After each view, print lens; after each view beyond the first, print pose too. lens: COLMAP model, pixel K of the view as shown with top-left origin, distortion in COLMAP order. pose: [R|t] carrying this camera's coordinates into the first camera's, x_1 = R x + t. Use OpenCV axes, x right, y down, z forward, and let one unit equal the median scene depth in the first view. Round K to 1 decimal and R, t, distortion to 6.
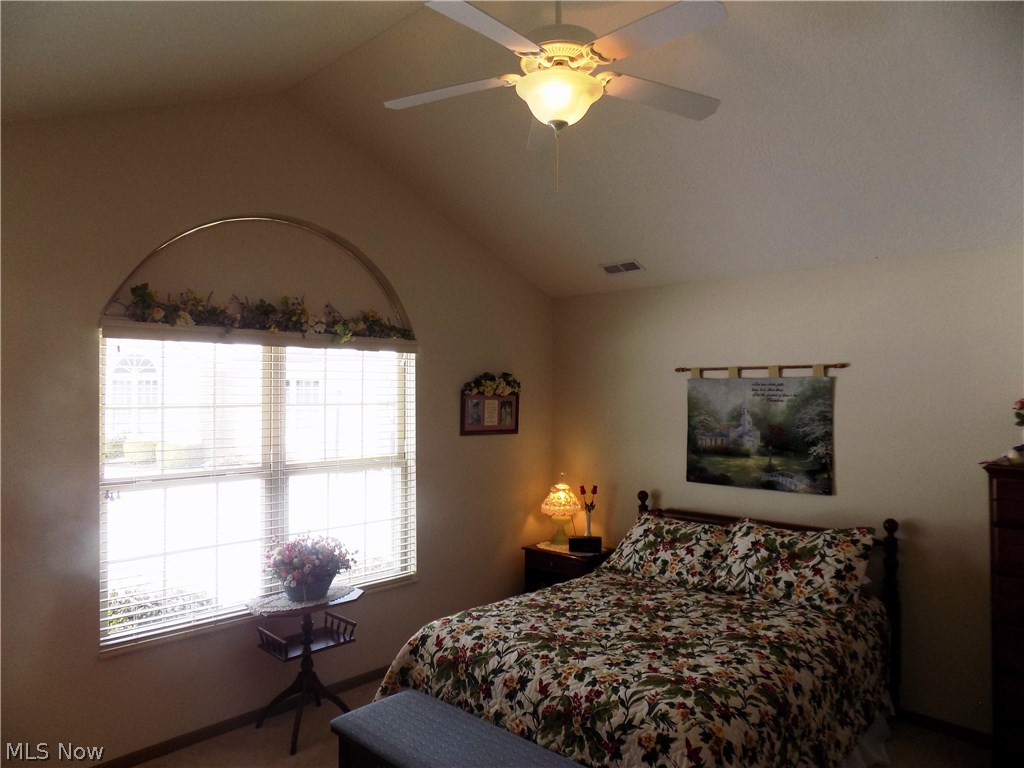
lens RADIAL K [[683.3, 0, 508.9], [0, 683.3, 387.4], [0, 0, 1]] dist [-0.045104, 0.000658]
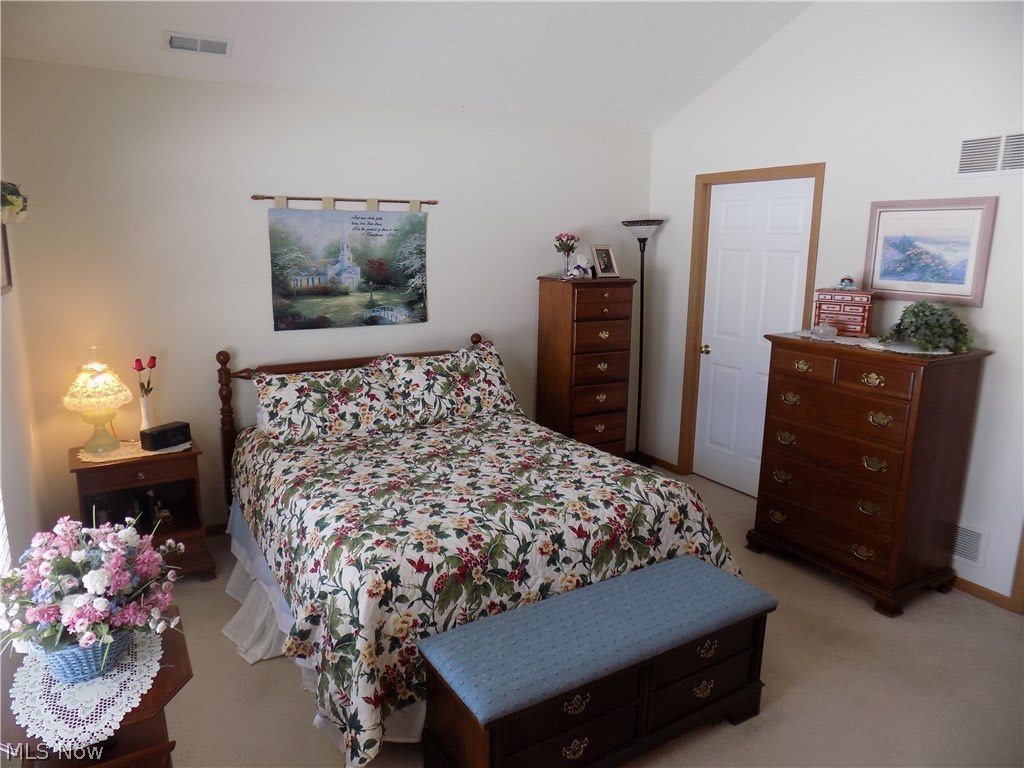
lens RADIAL K [[683.3, 0, 508.1], [0, 683.3, 380.3], [0, 0, 1]] dist [-0.045104, 0.000658]
pose [[0.269464, -0.190181, 0.944045, -0.563613], [-0.016063, 0.979282, 0.201865, 0.024670], [-0.962876, -0.069559, 0.260826, 0.567823]]
